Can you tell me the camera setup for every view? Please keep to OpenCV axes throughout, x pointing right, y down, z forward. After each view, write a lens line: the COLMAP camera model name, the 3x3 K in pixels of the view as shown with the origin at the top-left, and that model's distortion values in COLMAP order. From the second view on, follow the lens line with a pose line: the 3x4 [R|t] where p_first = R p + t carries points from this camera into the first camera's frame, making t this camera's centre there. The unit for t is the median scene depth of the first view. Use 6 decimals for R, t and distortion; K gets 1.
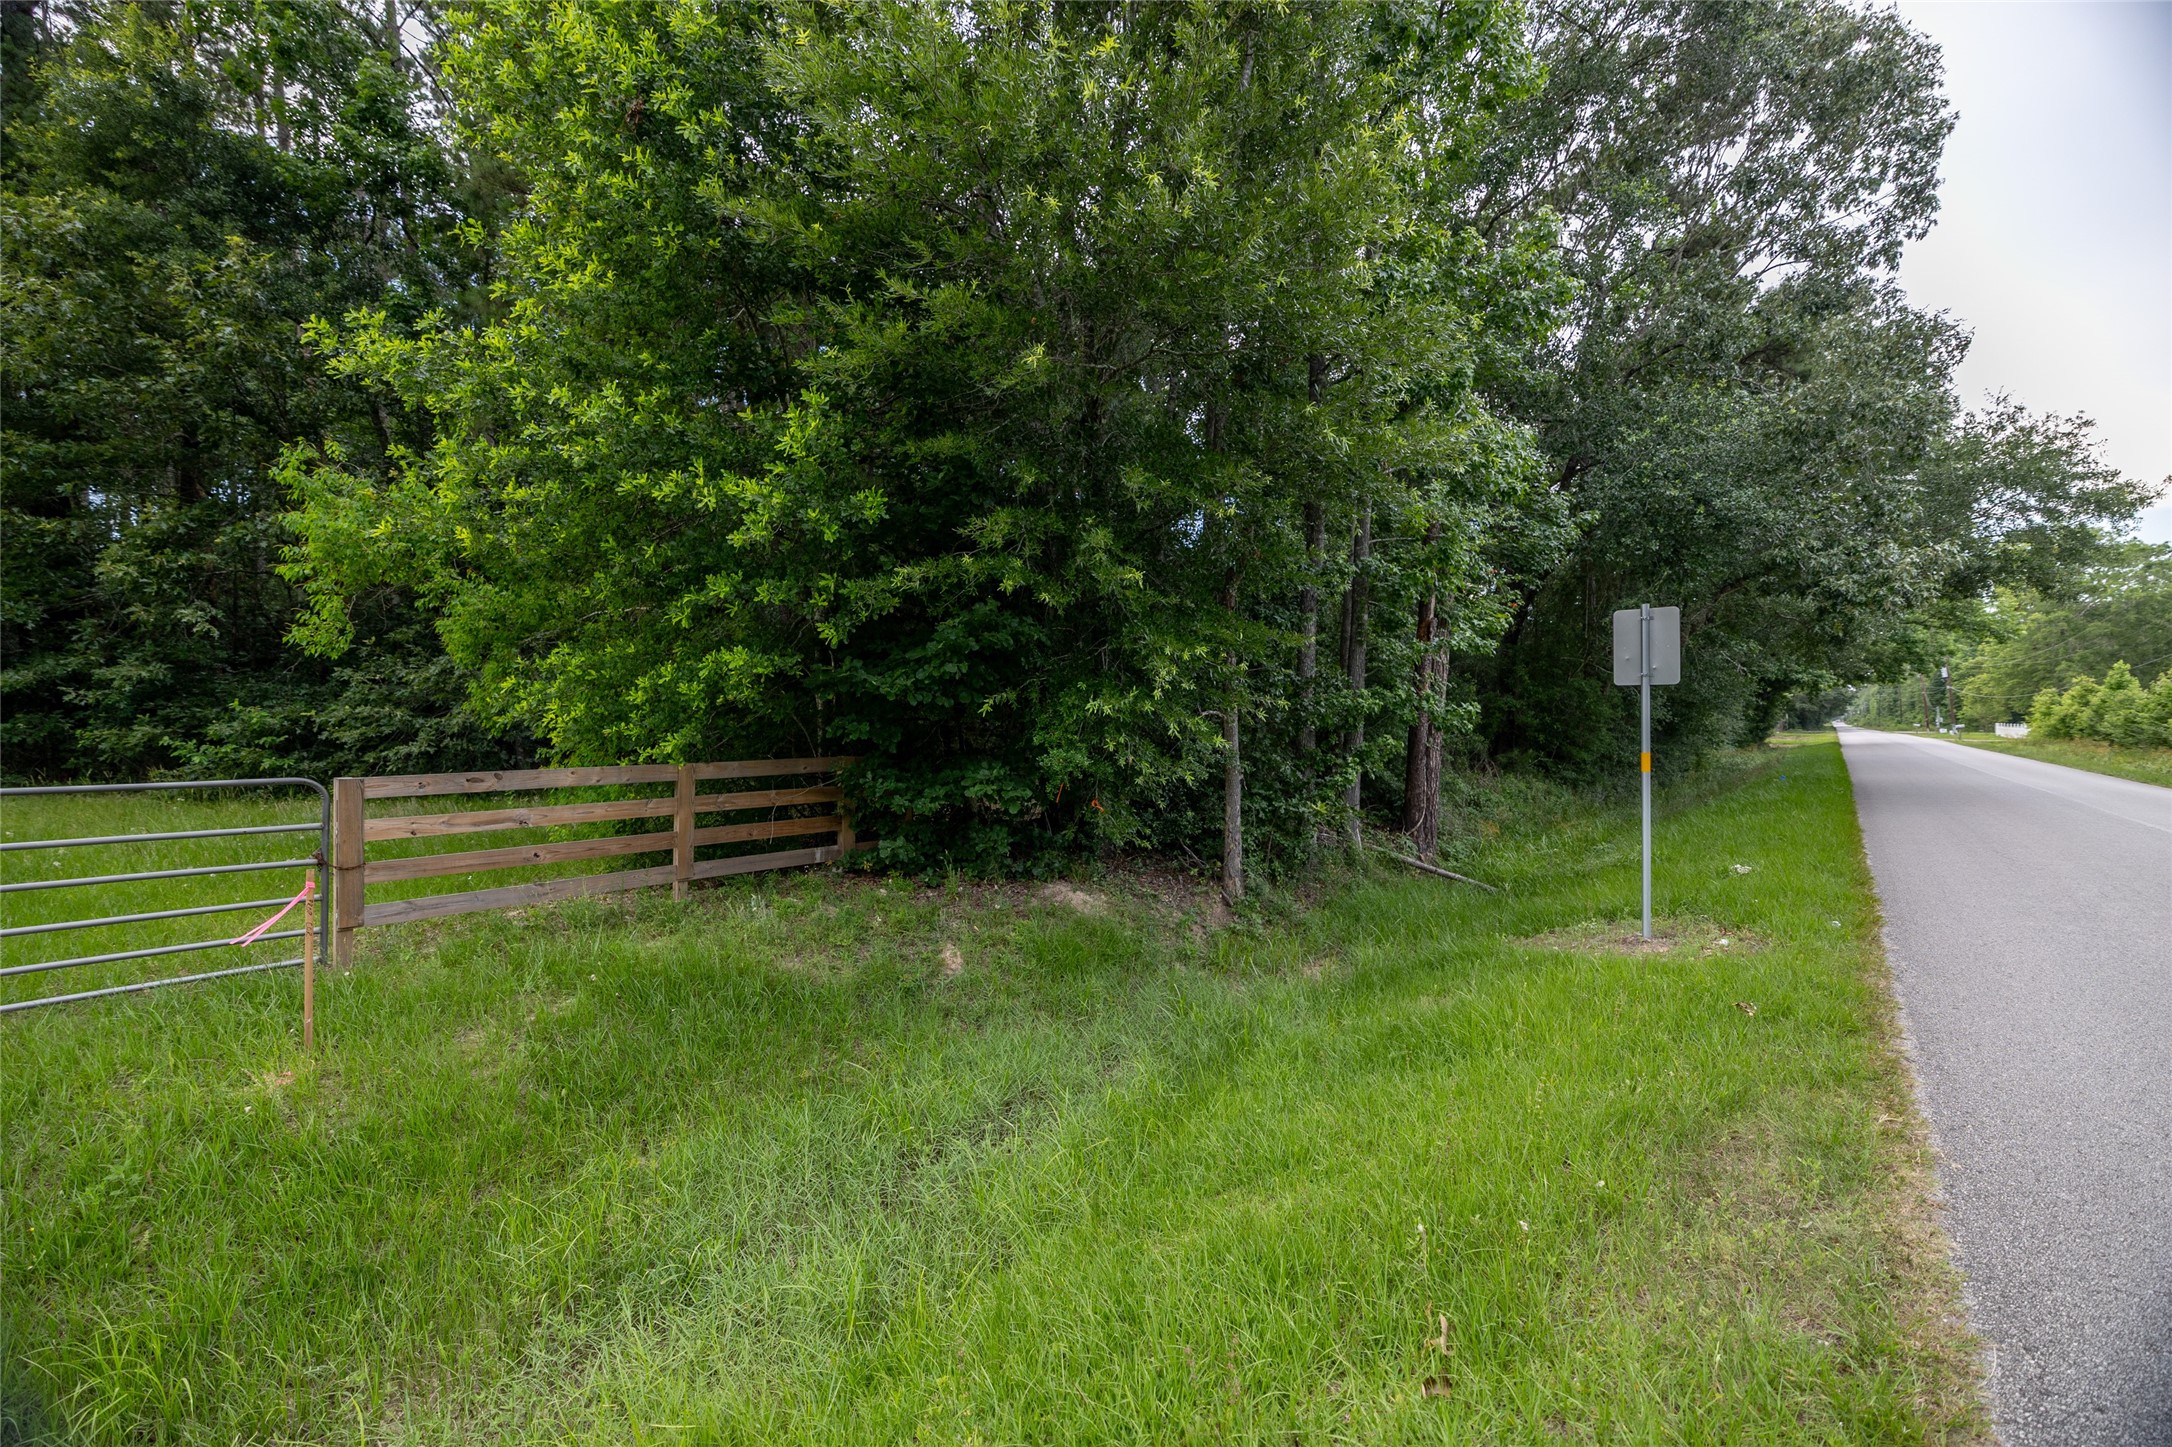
lens RADIAL K [[913.6, 0, 1075.3], [0, 913.6, 729.5], [0, 0, 1]] dist [0.003602, 0.000245]
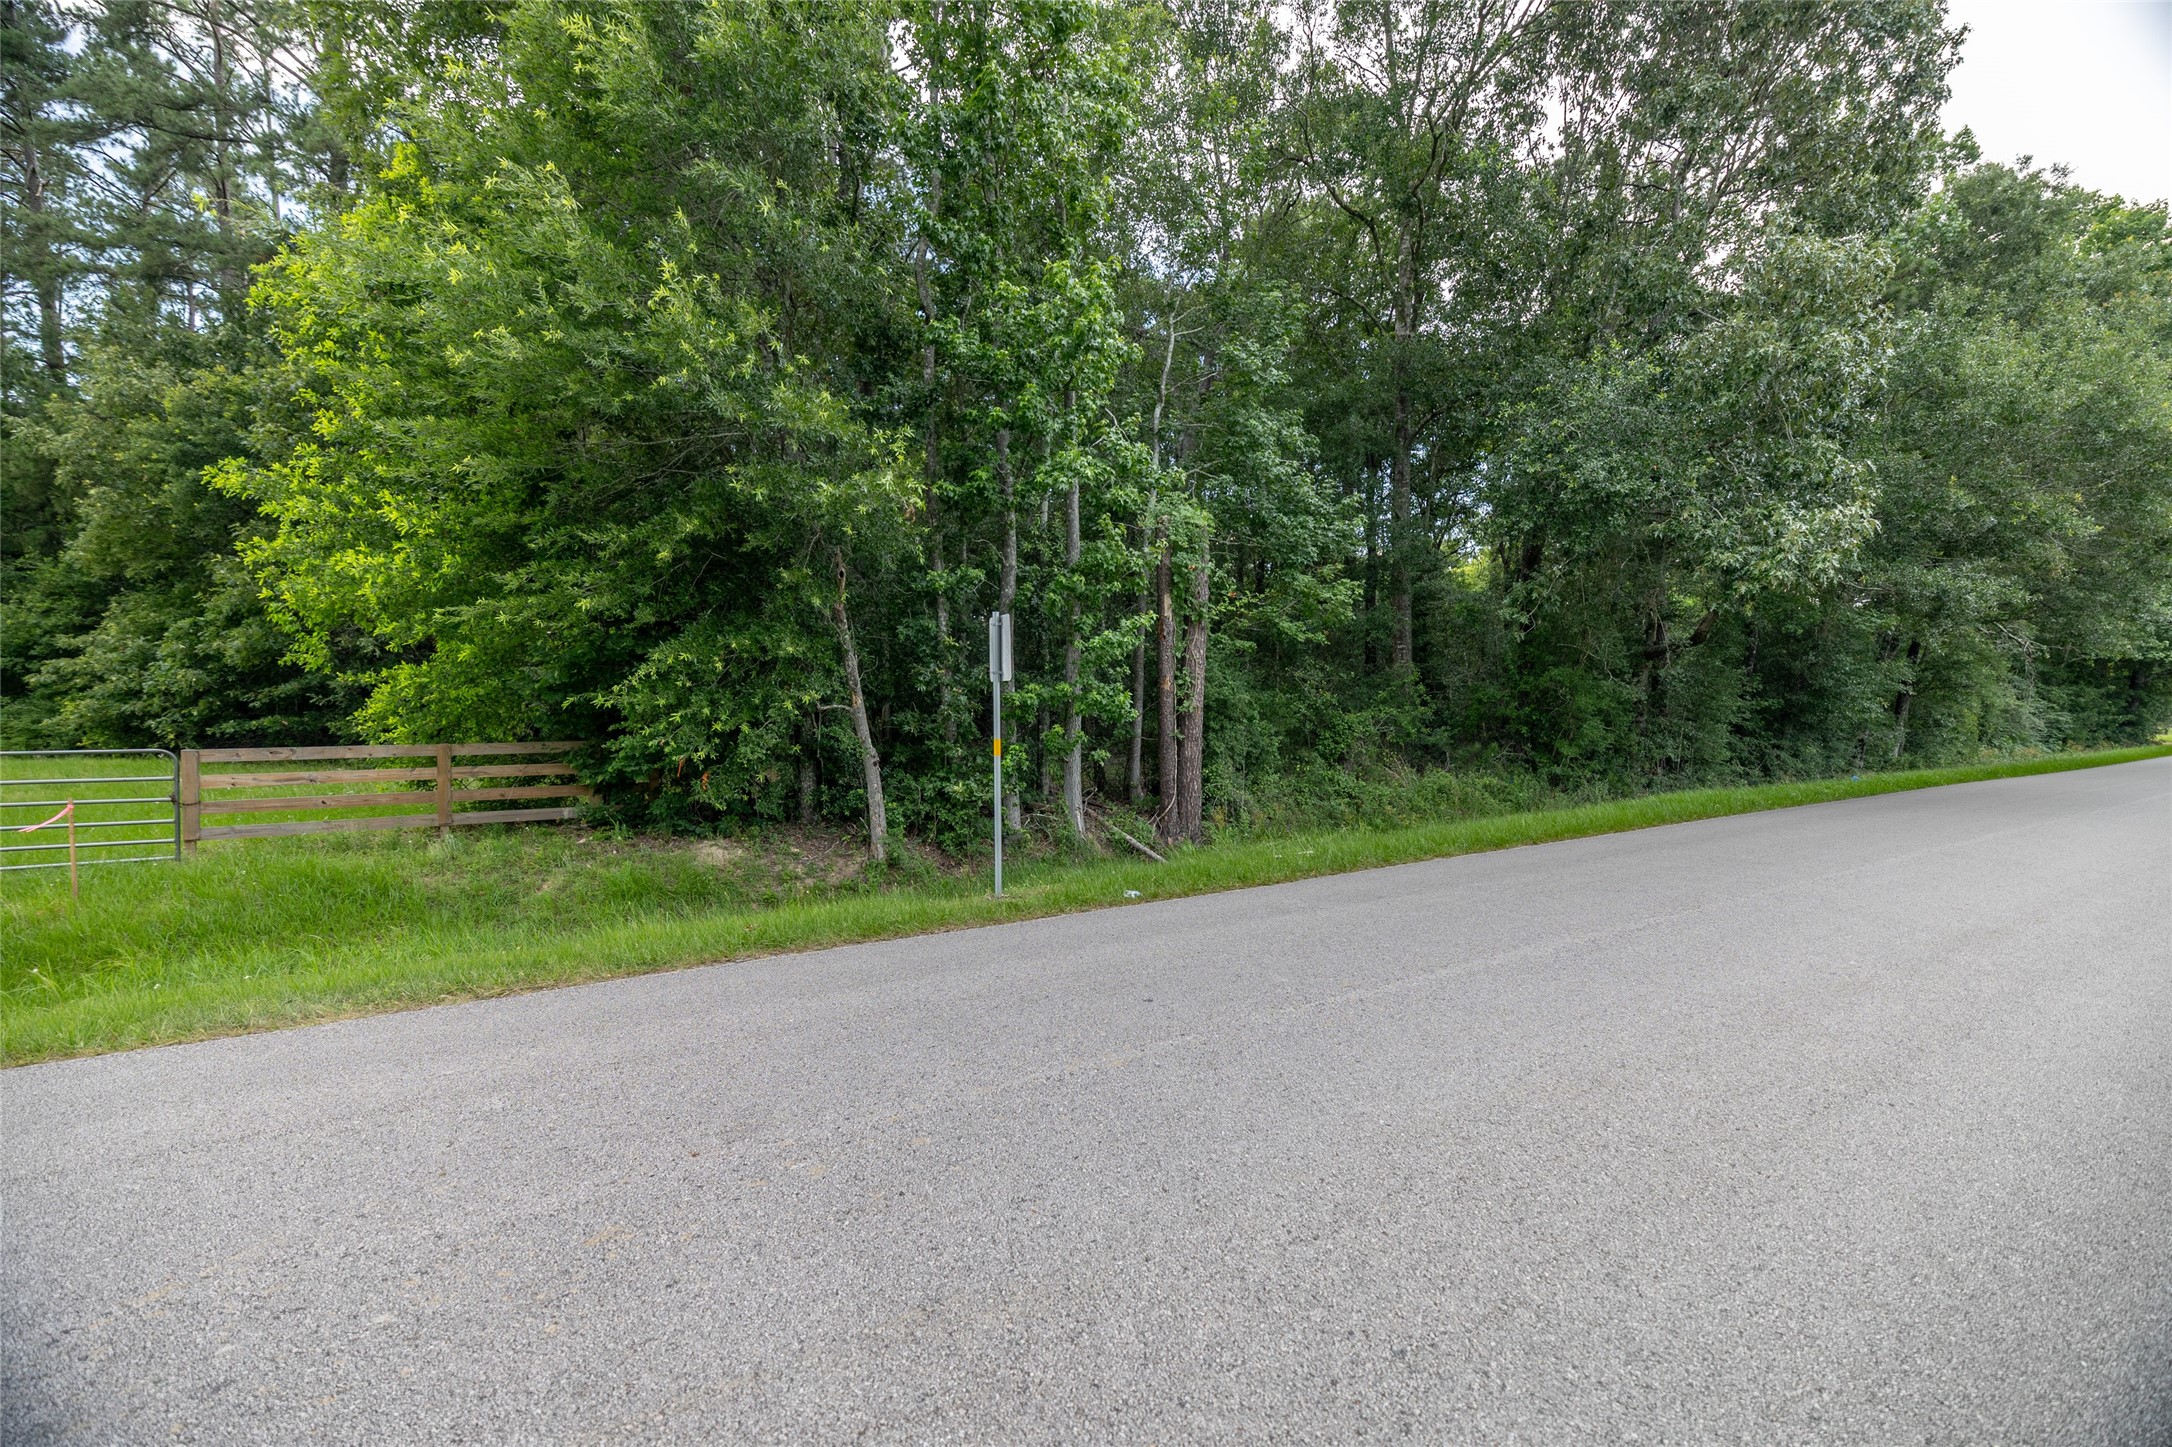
lens RADIAL K [[913.6, 0, 1088.2], [0, 913.6, 721.9], [0, 0, 1]] dist [0.003602, 0.000245]
pose [[0.956974, 0.000154, -0.290172, 0.846358], [-0.000539, 0.999999, -0.001248, 0.002443], [0.290172, 0.001351, 0.956974, -0.086482]]
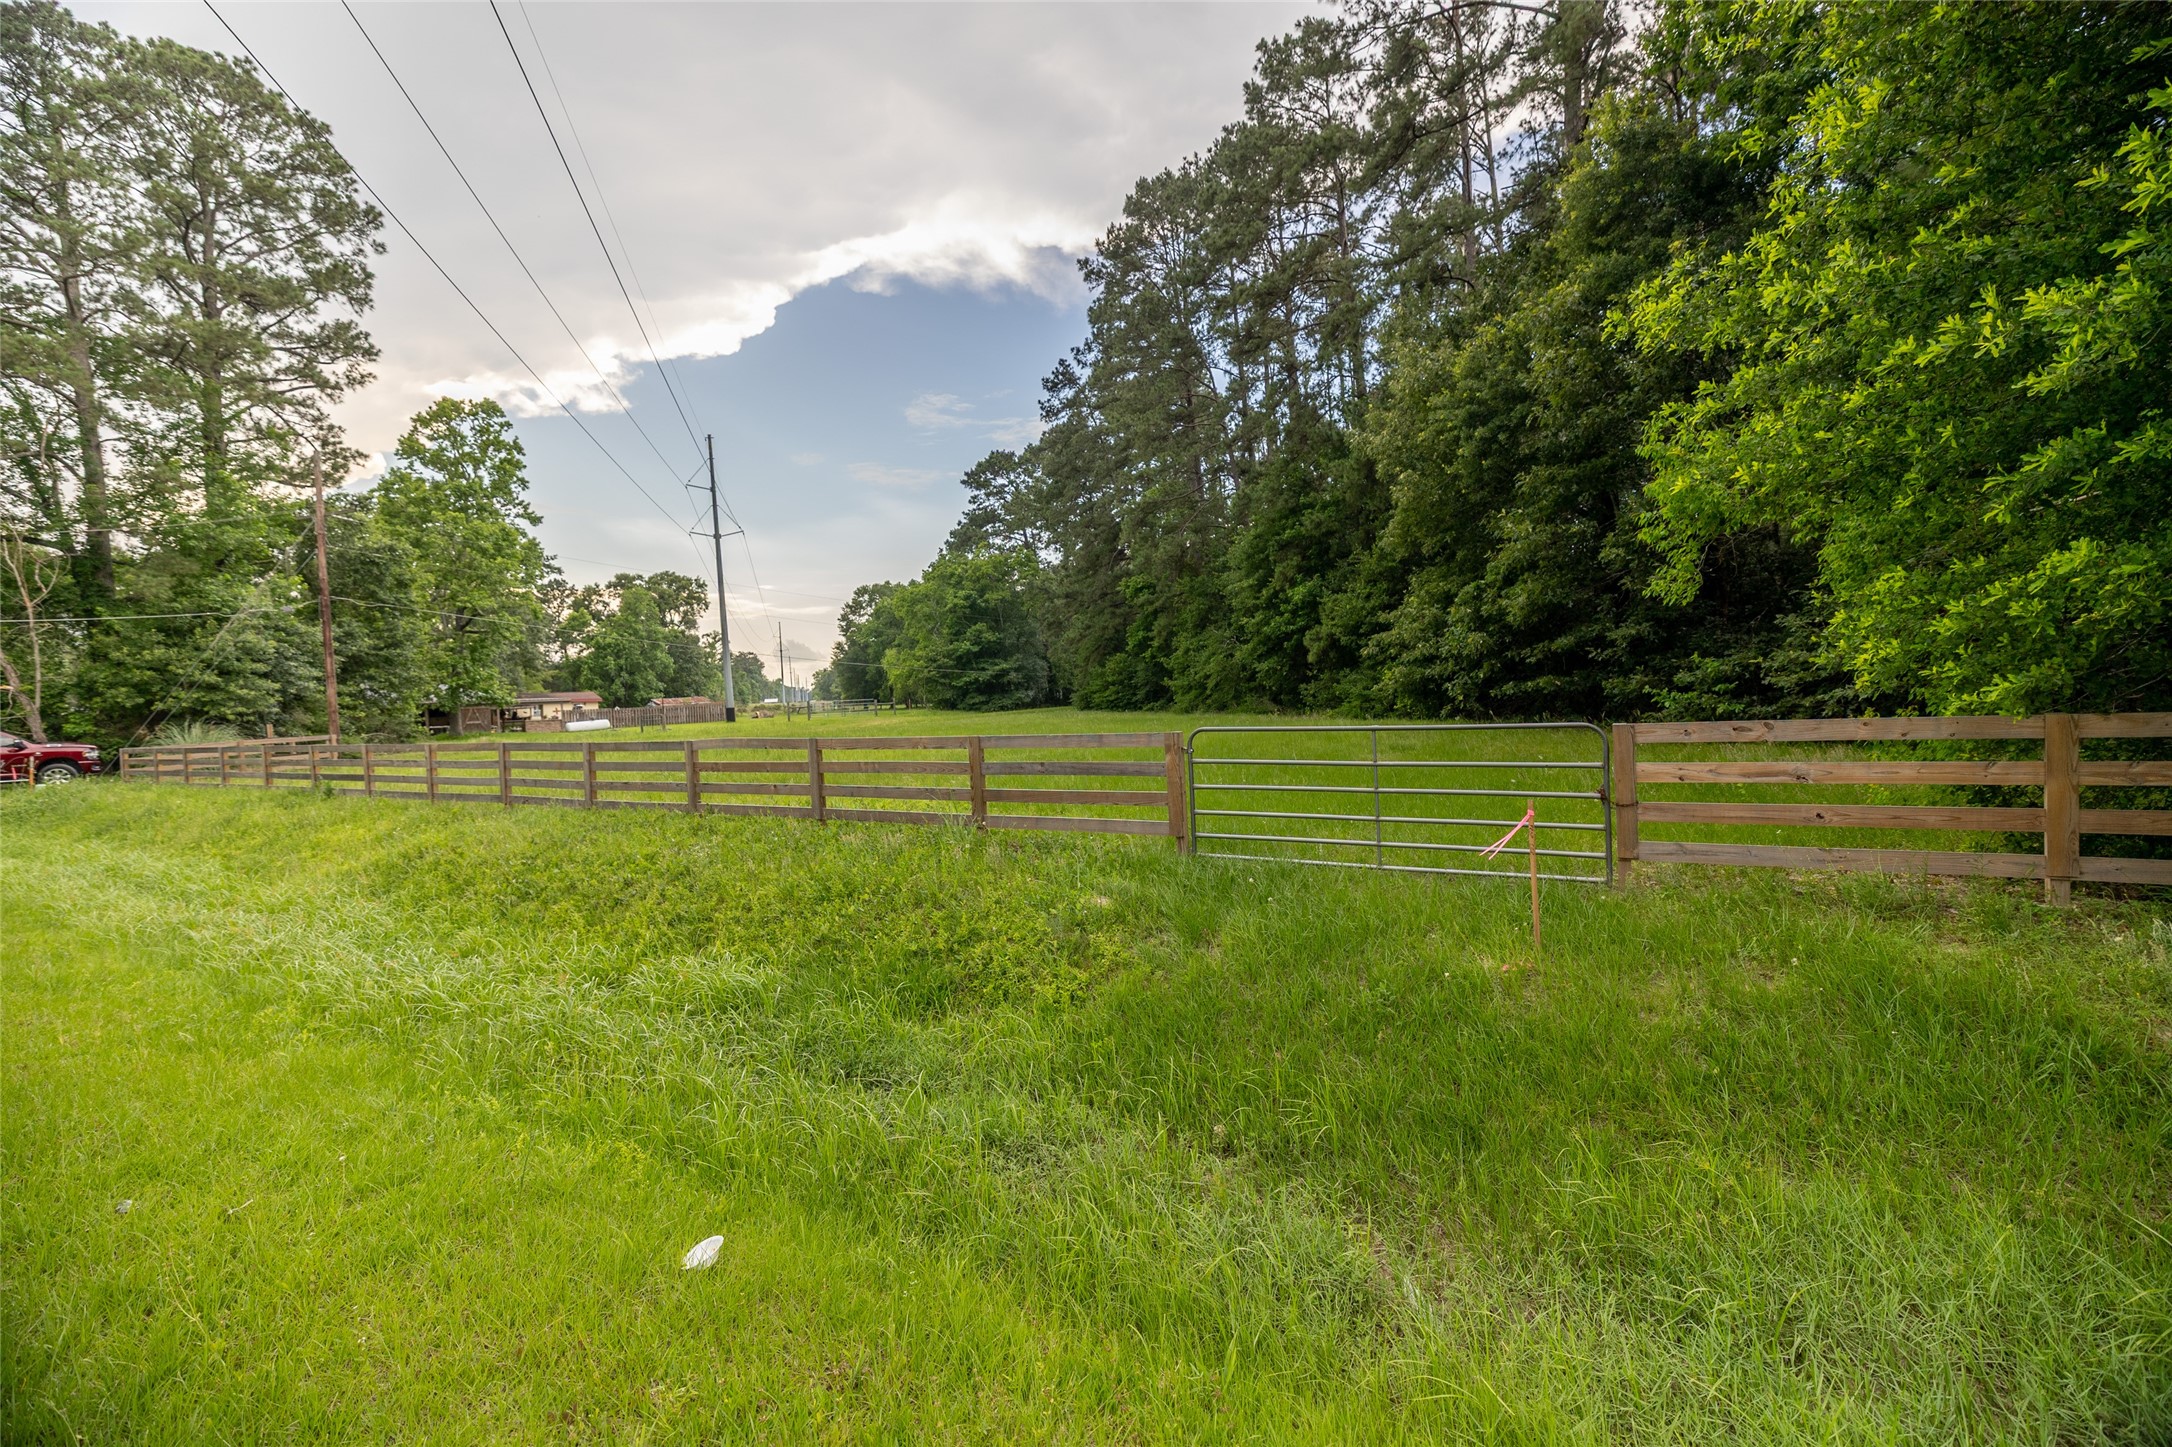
lens RADIAL K [[913.6, 0, 1096.1], [0, 913.6, 718.7], [0, 0, 1]] dist [0.003602, 0.000245]
pose [[0.165130, 0.019632, -0.986076, 0.125187], [0.031028, 0.999204, 0.025089, -0.000062], [0.985784, -0.034739, 0.164389, 0.128614]]
